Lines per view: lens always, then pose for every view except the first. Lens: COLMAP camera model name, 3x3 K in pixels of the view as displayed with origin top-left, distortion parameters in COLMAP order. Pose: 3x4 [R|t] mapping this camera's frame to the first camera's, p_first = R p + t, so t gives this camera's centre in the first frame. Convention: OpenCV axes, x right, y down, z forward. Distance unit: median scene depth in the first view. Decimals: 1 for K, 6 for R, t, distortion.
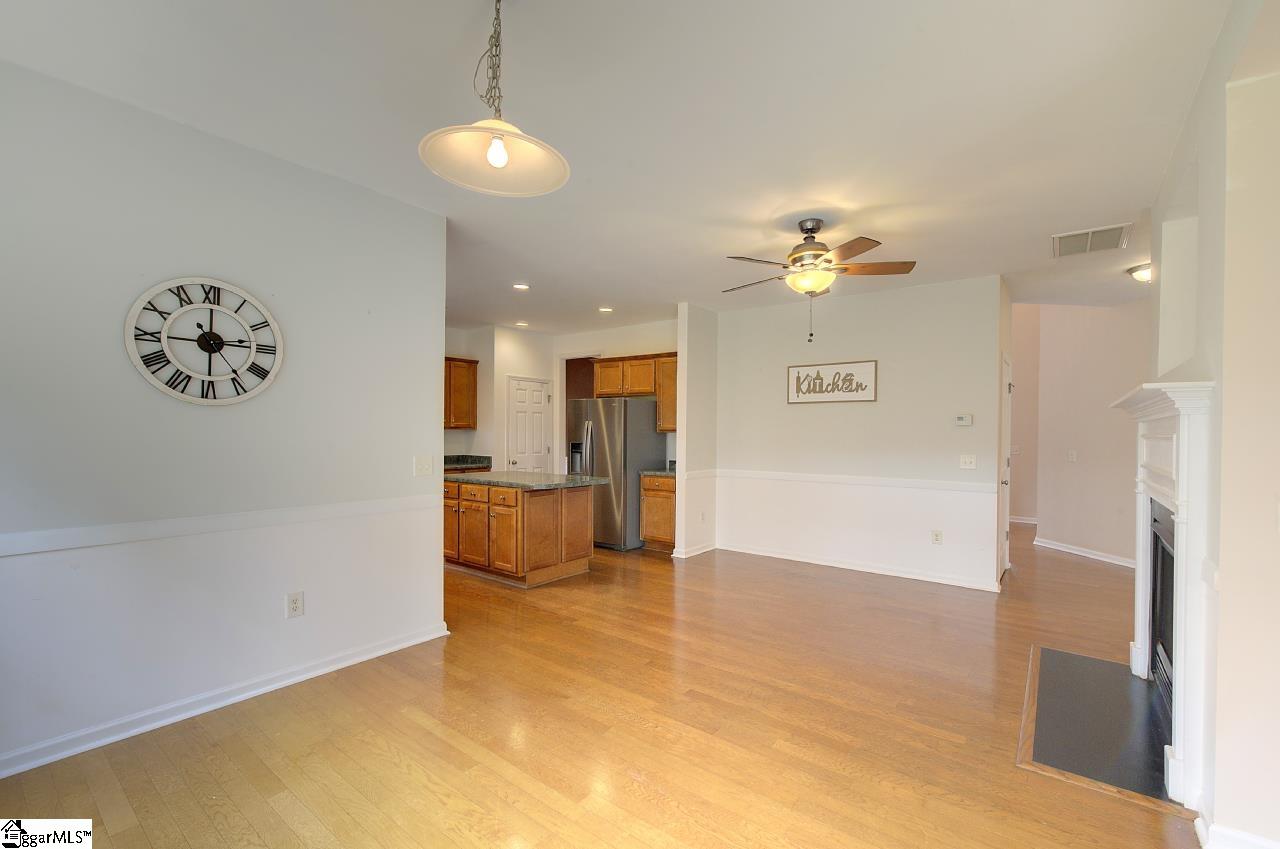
lens RADIAL K [[552.3, 0, 643.1], [0, 552.3, 427.2], [0, 0, 1]] dist [-0.003675, 0.001921]
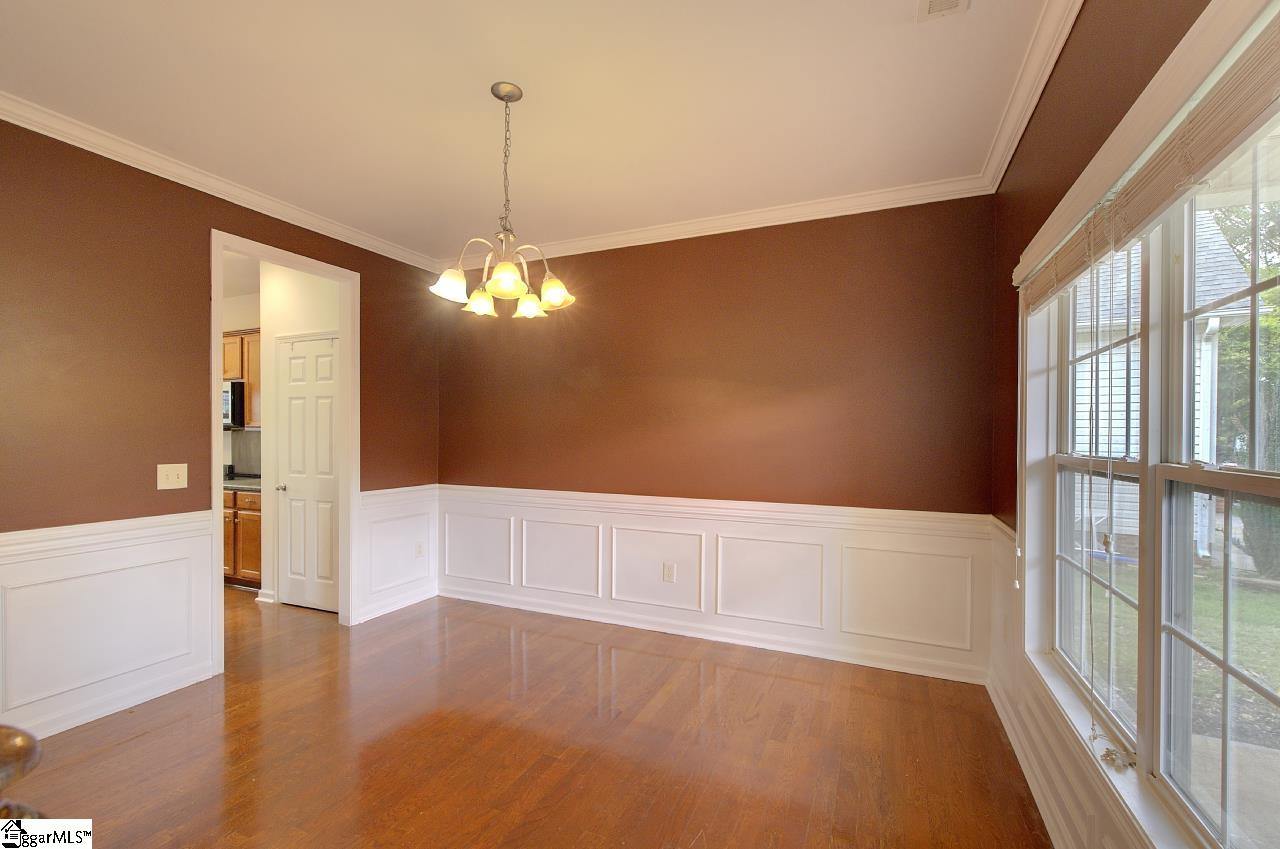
lens RADIAL K [[552.3, 0, 648.4], [0, 552.3, 442.6], [0, 0, 1]] dist [-0.003675, 0.001921]
pose [[0.239217, 0.004959, -0.970954, 0.562986], [0.008867, 0.999934, 0.007291, 0.022777], [0.970926, -0.010354, 0.239157, 1.689026]]
